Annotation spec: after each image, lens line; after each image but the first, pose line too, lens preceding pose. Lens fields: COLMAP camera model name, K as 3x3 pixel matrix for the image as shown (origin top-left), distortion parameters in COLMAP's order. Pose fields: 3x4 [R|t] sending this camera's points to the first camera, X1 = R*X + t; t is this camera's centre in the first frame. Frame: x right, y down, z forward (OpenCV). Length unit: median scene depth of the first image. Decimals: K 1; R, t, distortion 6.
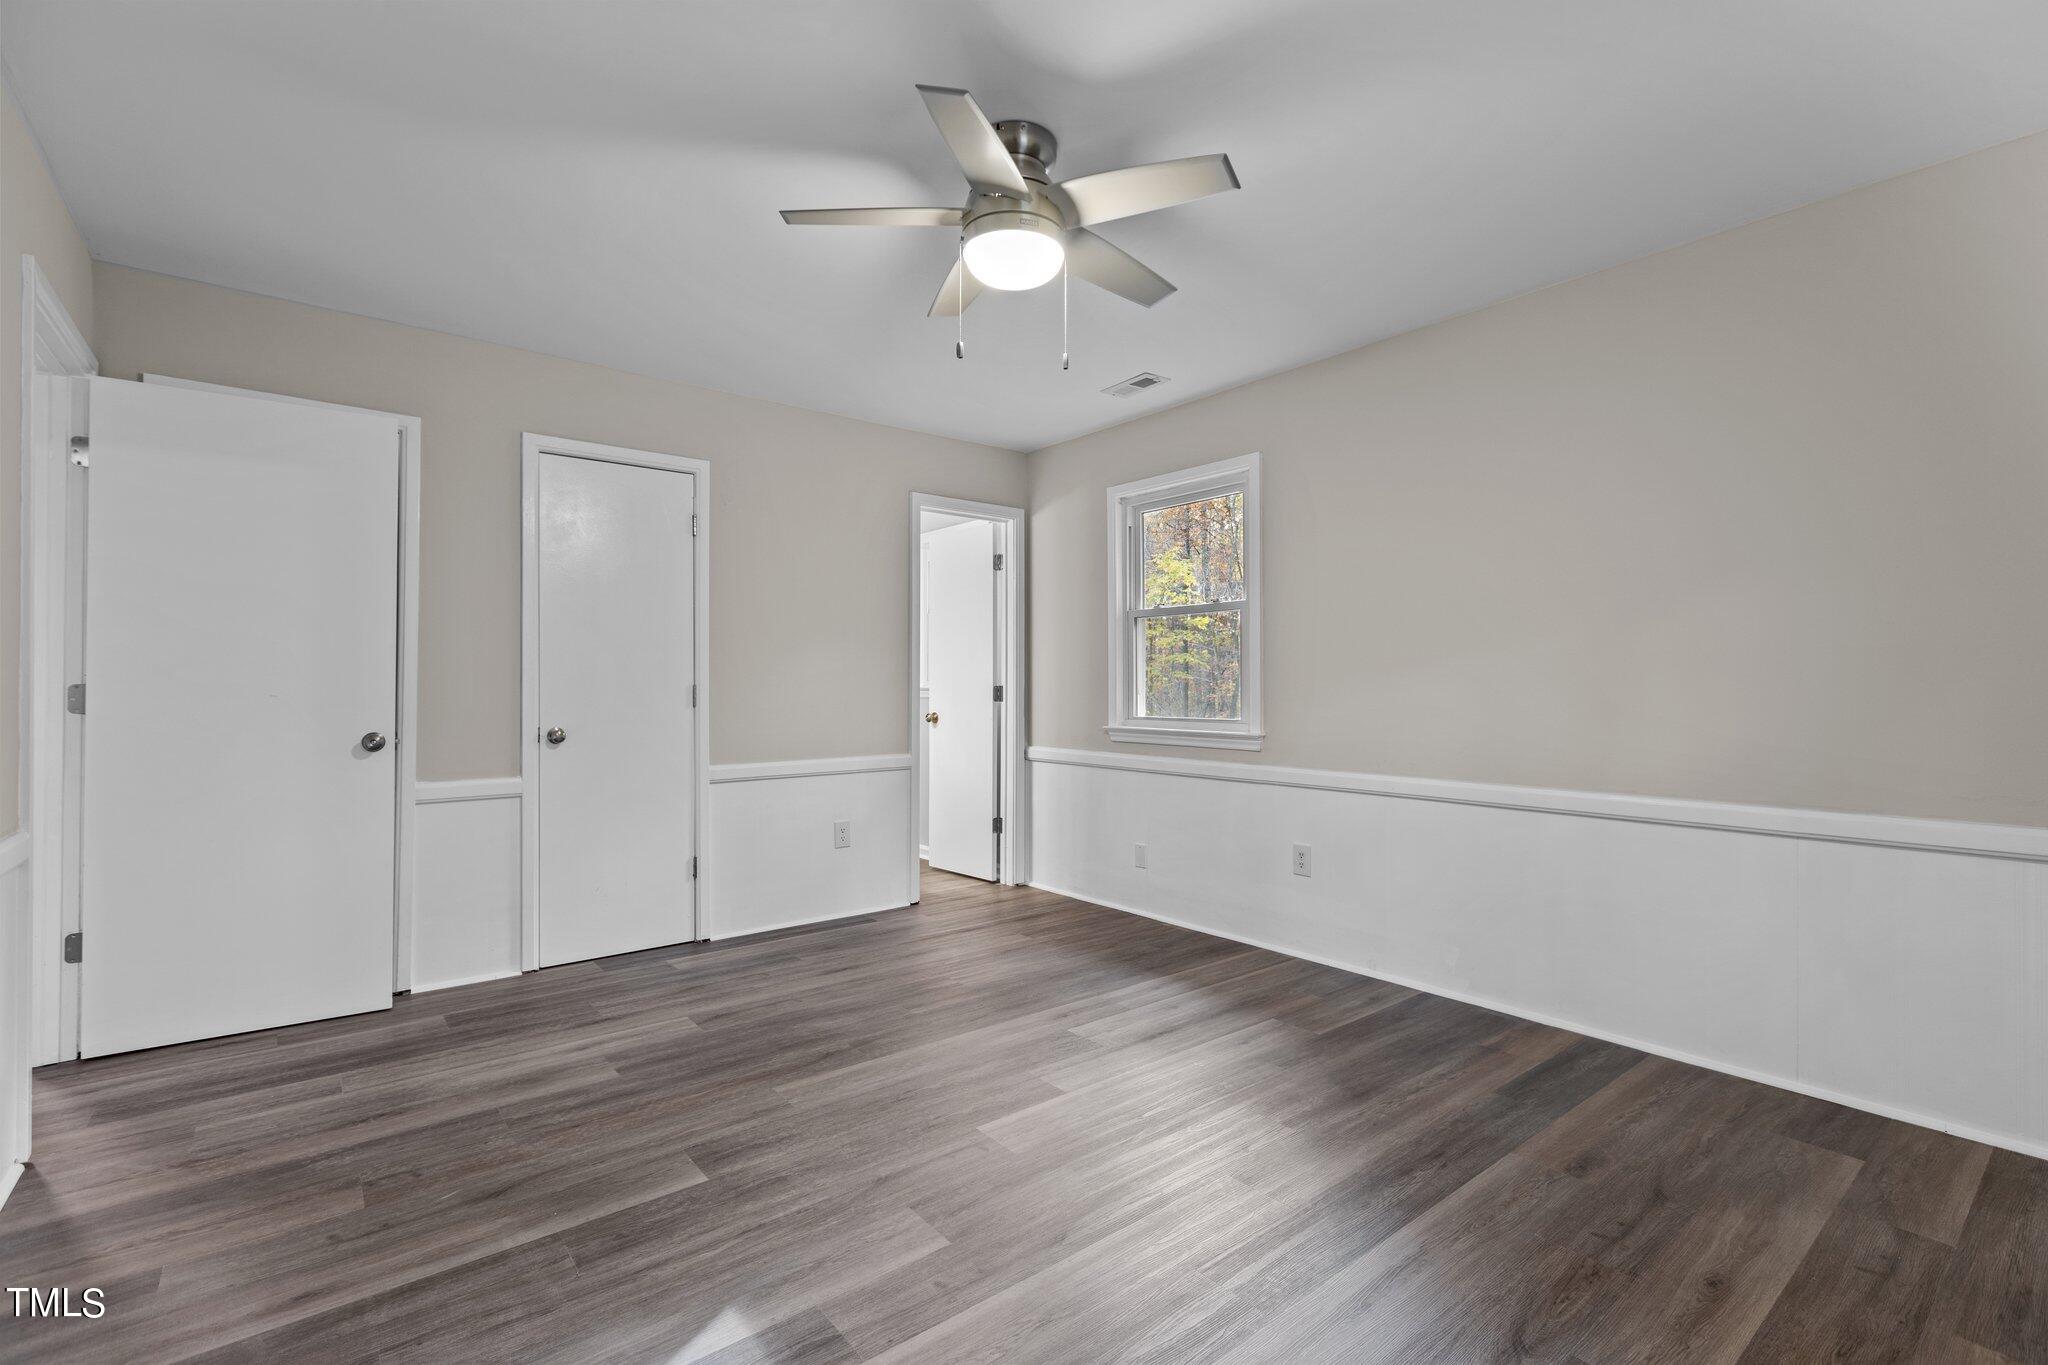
lens RADIAL K [[919.7, 0, 1025.9], [0, 919.7, 683.1], [0, 0, 1]] dist [0.001155, 0.000561]
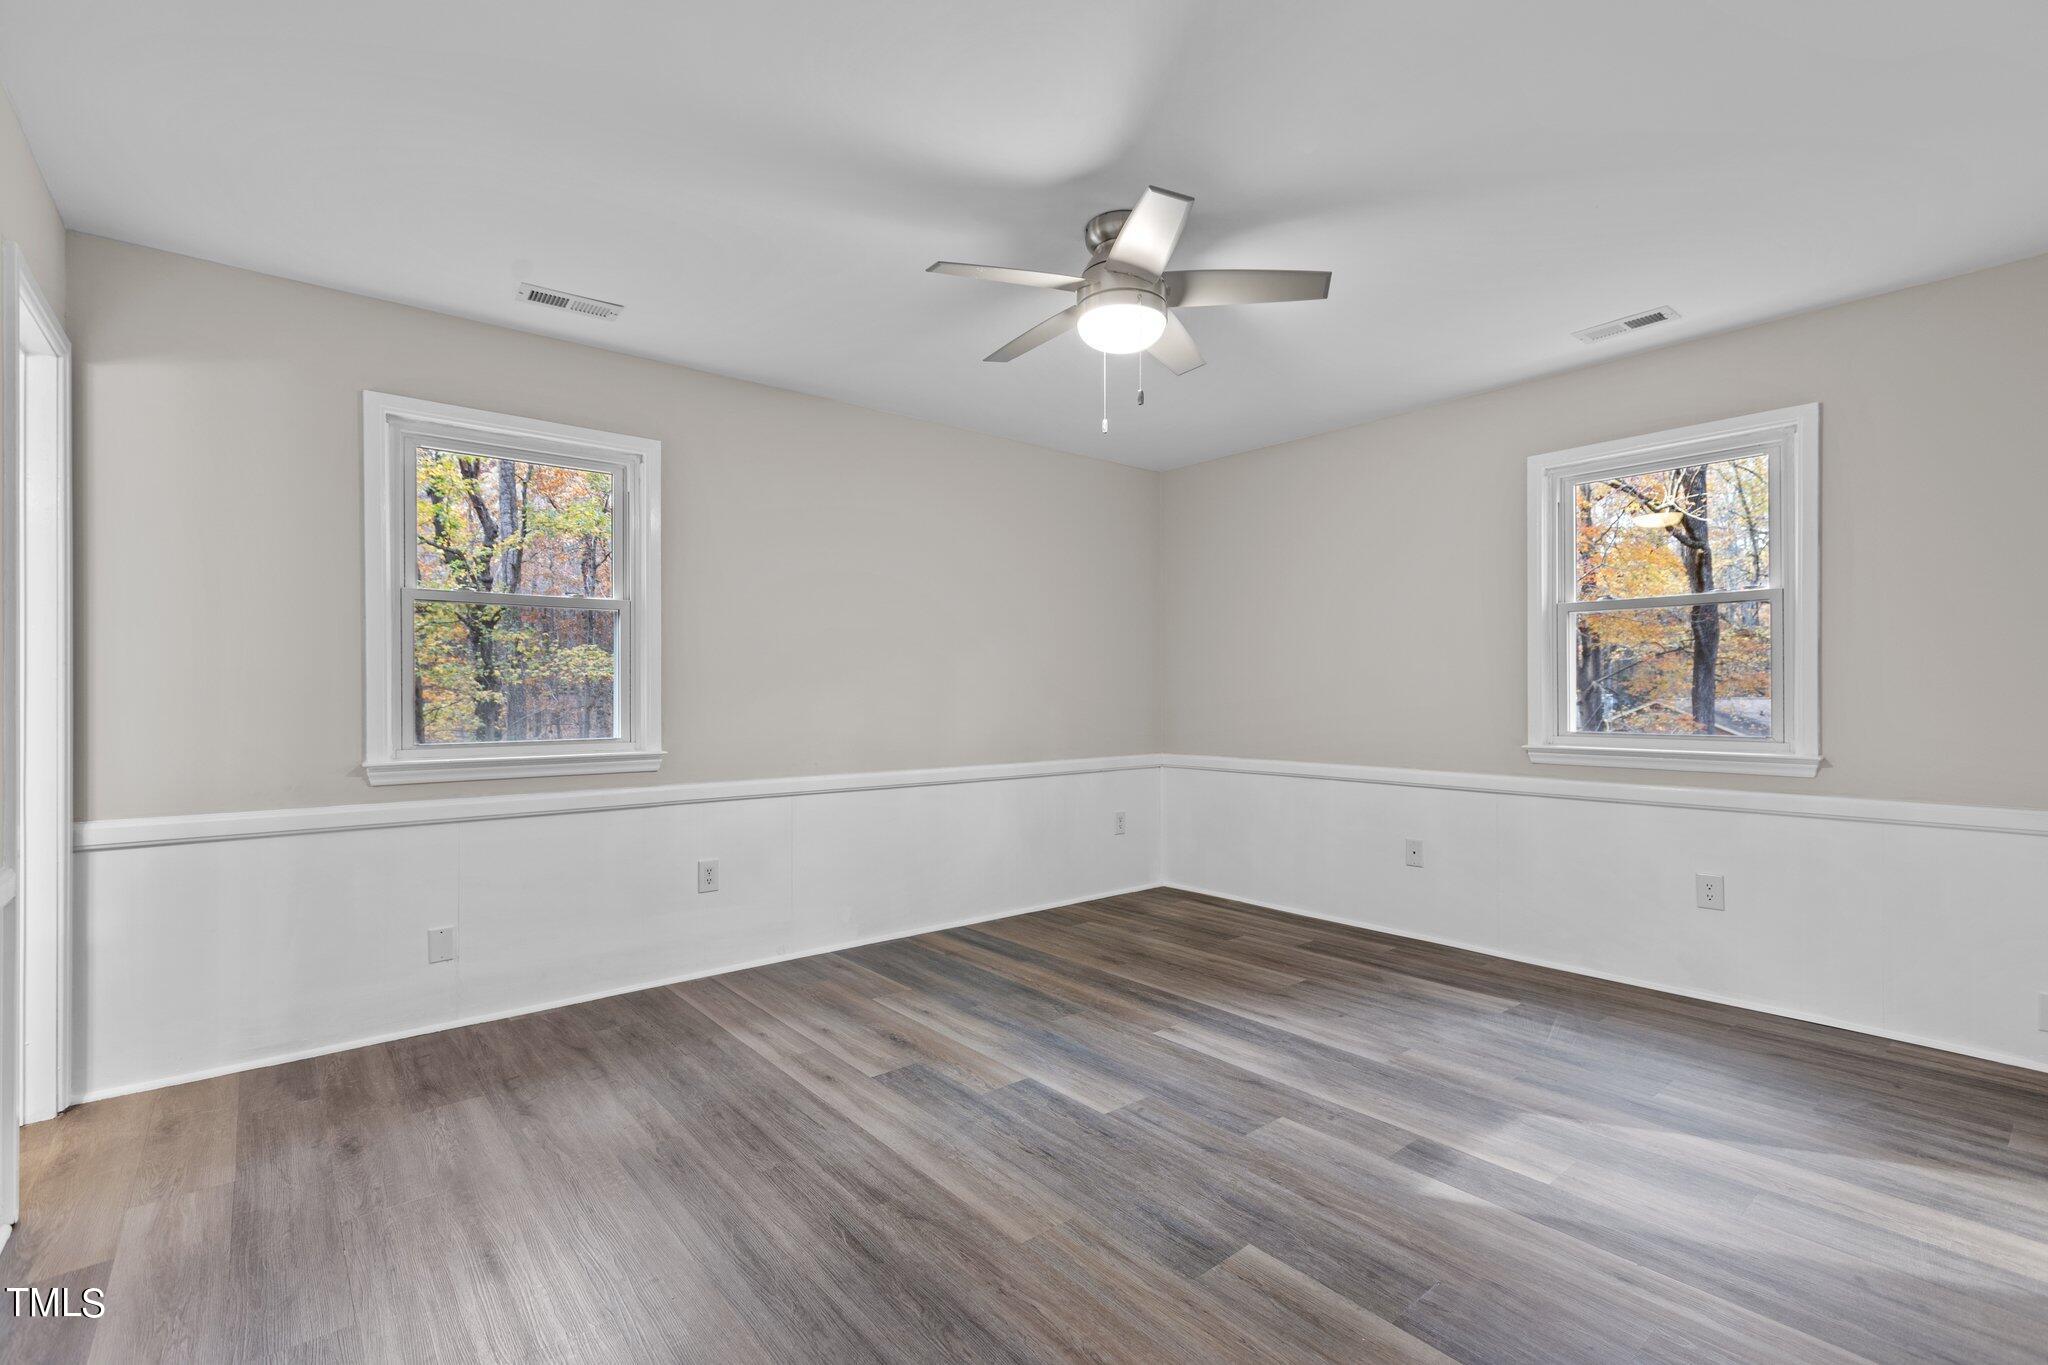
lens RADIAL K [[919.7, 0, 1025.8], [0, 919.7, 689.6], [0, 0, 1]] dist [0.001155, 0.000561]
pose [[-0.020097, 0.003482, 0.999792, -0.872104], [-0.005014, 0.999981, -0.003583, -0.006640], [-0.999785, -0.005085, -0.020079, 0.861030]]
